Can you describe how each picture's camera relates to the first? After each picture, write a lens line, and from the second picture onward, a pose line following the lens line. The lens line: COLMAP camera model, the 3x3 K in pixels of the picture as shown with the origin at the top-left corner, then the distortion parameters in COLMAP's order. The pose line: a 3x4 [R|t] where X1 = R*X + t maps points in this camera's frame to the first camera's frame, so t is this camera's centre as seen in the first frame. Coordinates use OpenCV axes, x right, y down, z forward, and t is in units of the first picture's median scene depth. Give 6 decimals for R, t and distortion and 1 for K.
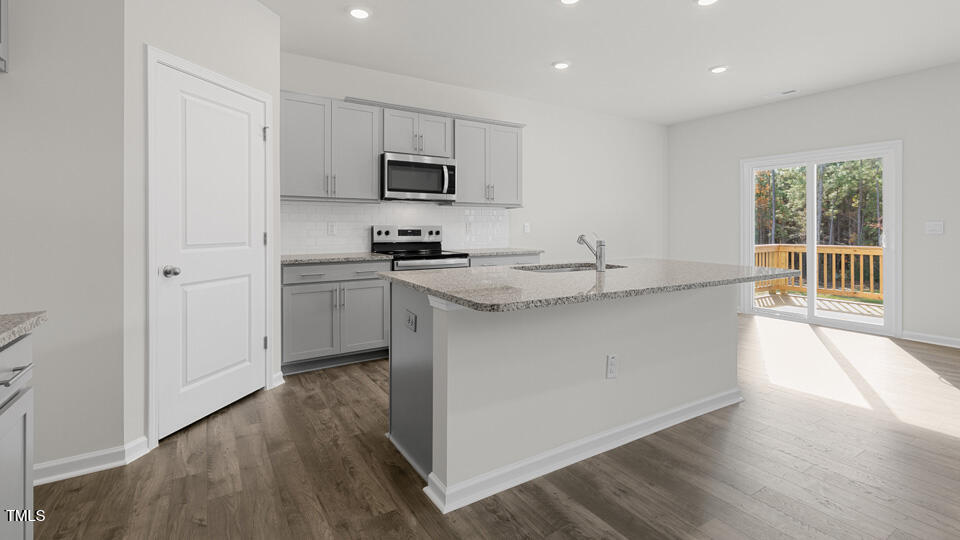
lens RADIAL K [[453.8, 0, 488.0], [0, 453.8, 223.8], [0, 0, 1]] dist [0.010488, -0.001513]
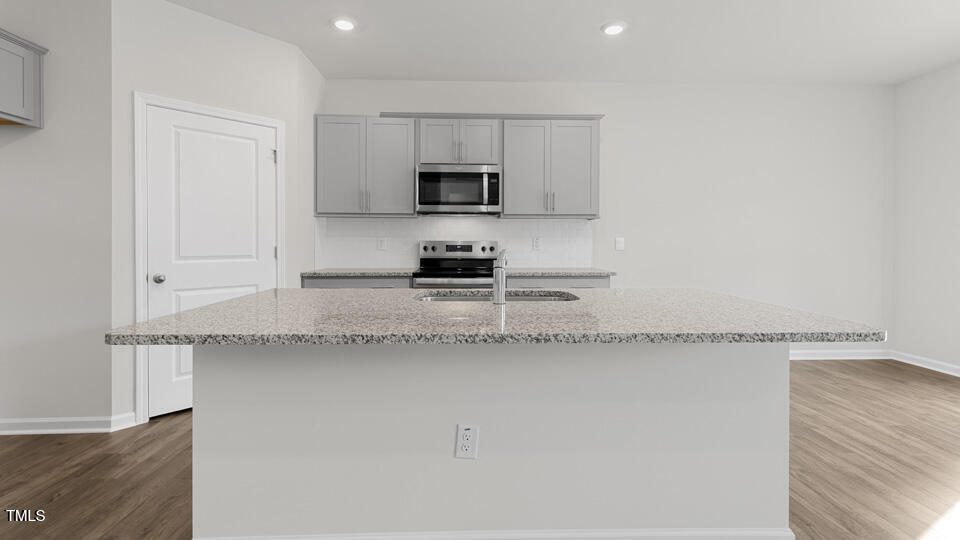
lens RADIAL K [[453.8, 0, 481.3], [0, 453.8, 243.0], [0, 0, 1]] dist [0.010488, -0.001513]
pose [[0.856587, 0.000744, -0.516001, 0.384852], [0.002591, 0.999980, 0.005743, 0.003734], [0.515996, -0.006256, 0.856568, 0.246999]]
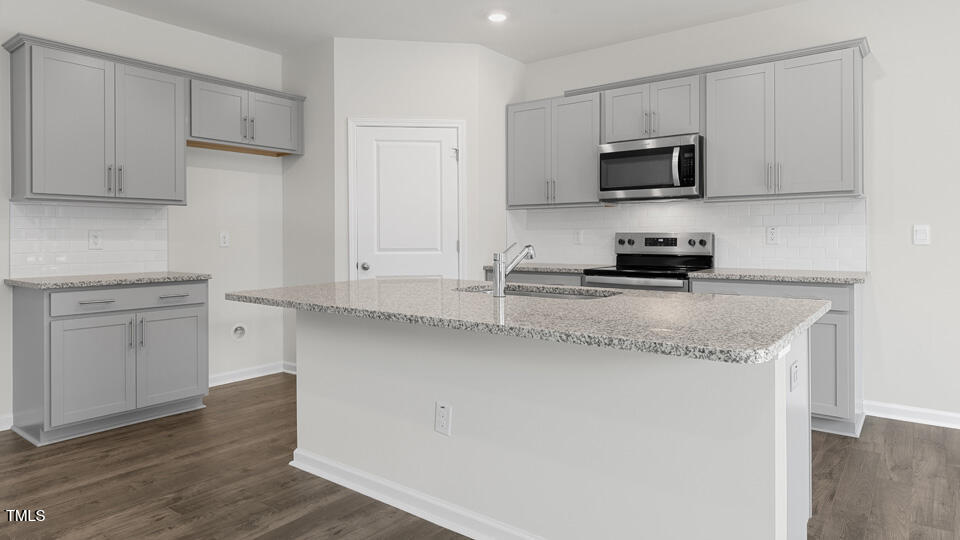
lens RADIAL K [[581.7, 0, 467.6], [0, 581.7, 235.9], [0, 0, 1]] dist [-0.001351, 0.004115]
pose [[0.310722, -0.003994, -0.950493, 0.710929], [0.012102, 0.999927, -0.000246, 0.006561], [0.950424, -0.011426, 0.310747, 0.438545]]
